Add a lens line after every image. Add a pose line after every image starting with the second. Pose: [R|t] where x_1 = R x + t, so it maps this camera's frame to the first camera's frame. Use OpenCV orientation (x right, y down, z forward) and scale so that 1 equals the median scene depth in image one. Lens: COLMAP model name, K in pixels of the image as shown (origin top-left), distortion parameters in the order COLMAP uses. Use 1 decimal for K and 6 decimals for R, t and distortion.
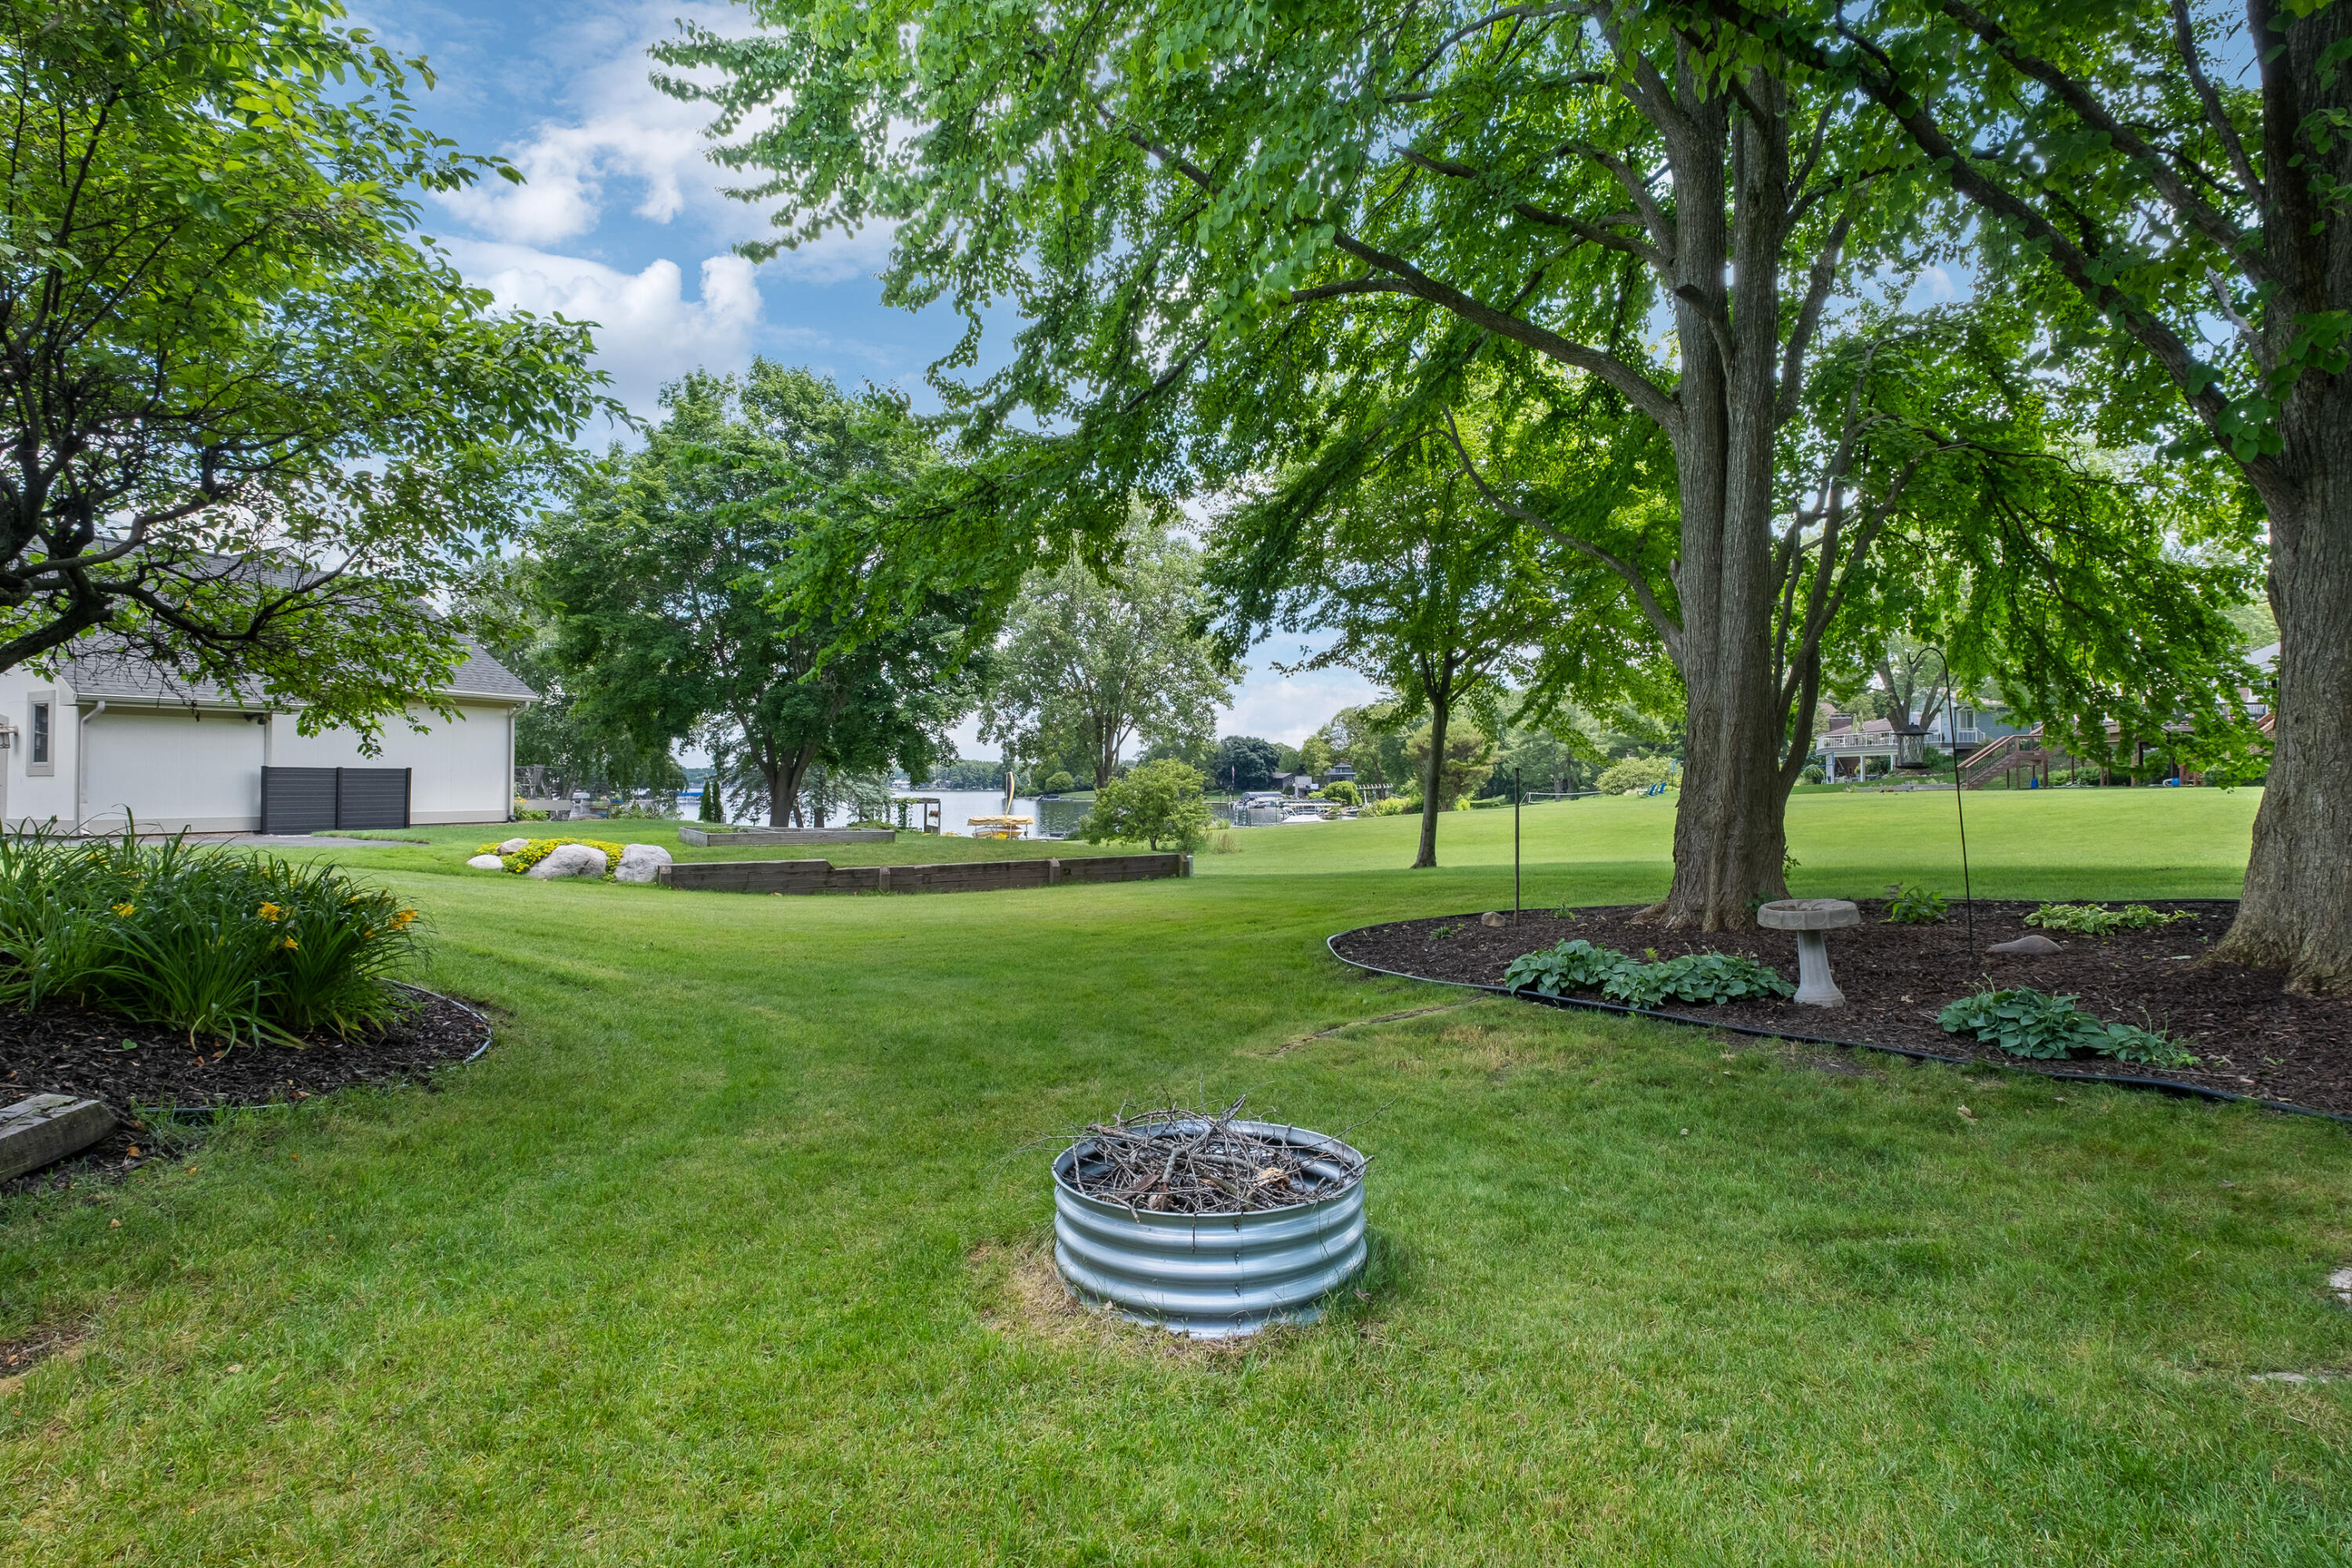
lens RADIAL K [[1132.7, 0, 1170.8], [0, 1132.7, 782.5], [0, 0, 1]] dist [-0.001598, -0.000850]
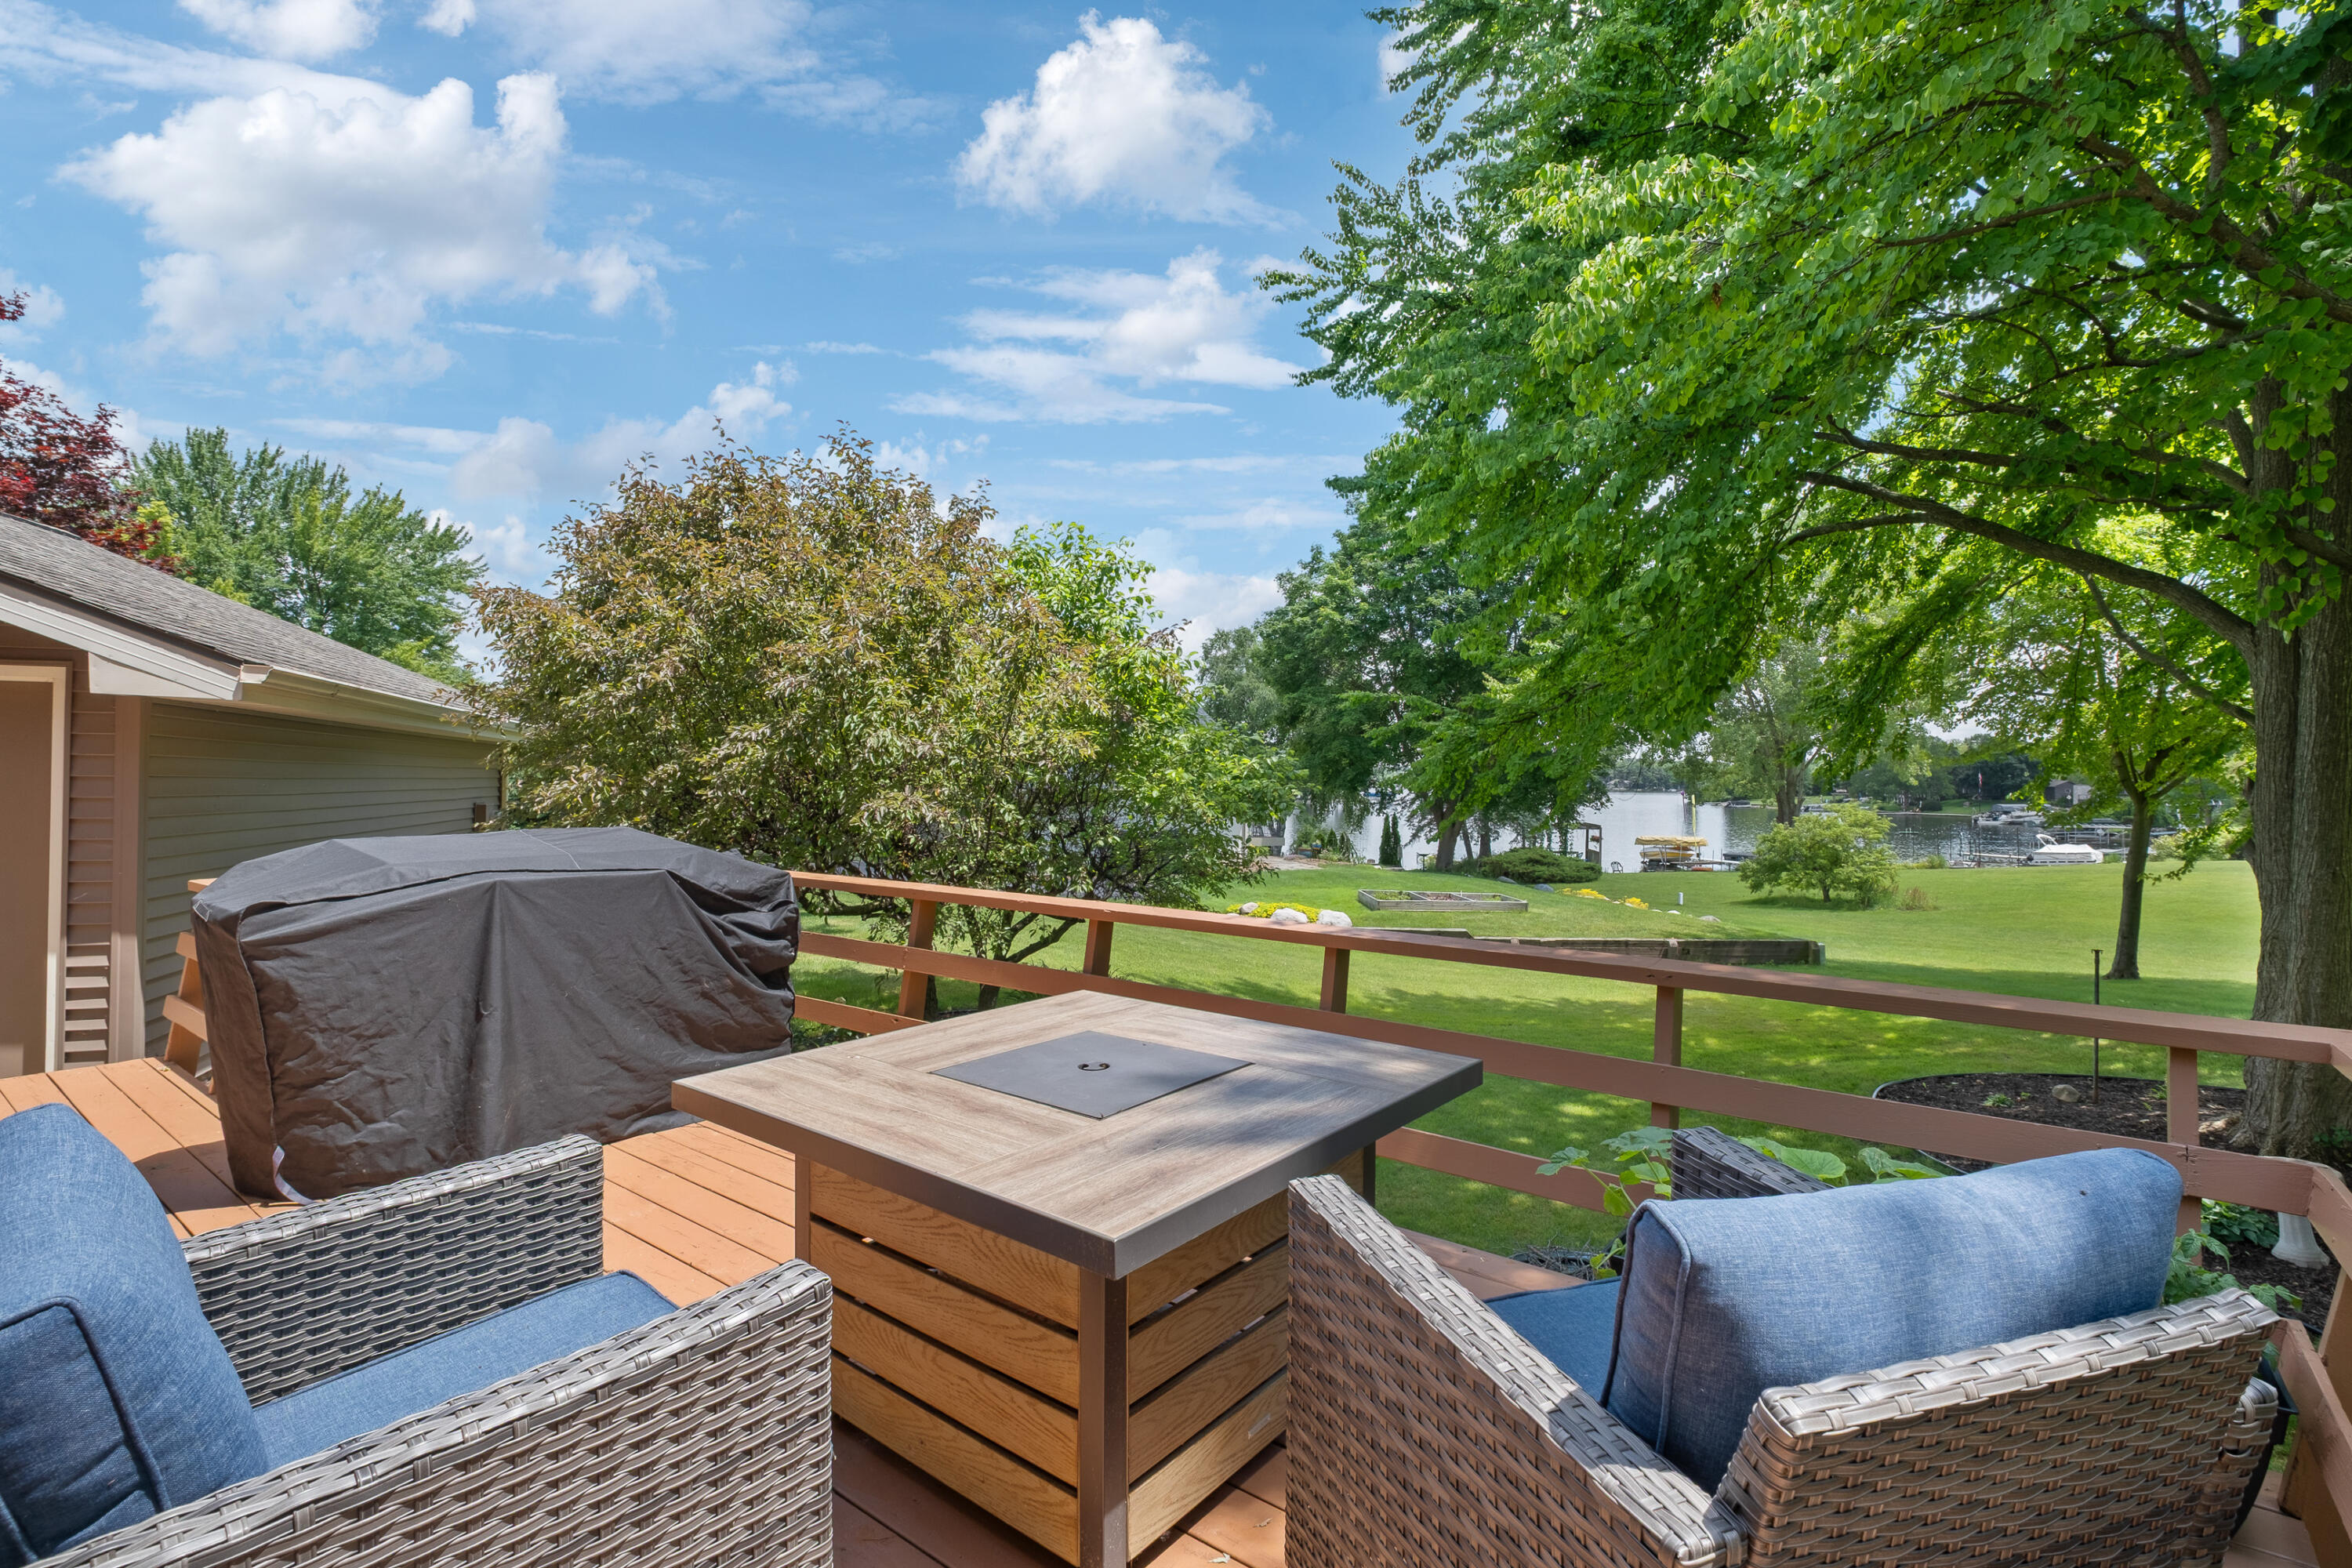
lens RADIAL K [[1165.9, 0, 1167.0], [0, 1165.9, 739.9], [0, 0, 1]] dist [0.000817, -0.001150]
pose [[0.832248, -0.001431, -0.554402, 0.074378], [-0.000649, 0.999993, -0.003555, -0.077893], [0.554404, 0.003318, 0.832241, -0.139326]]
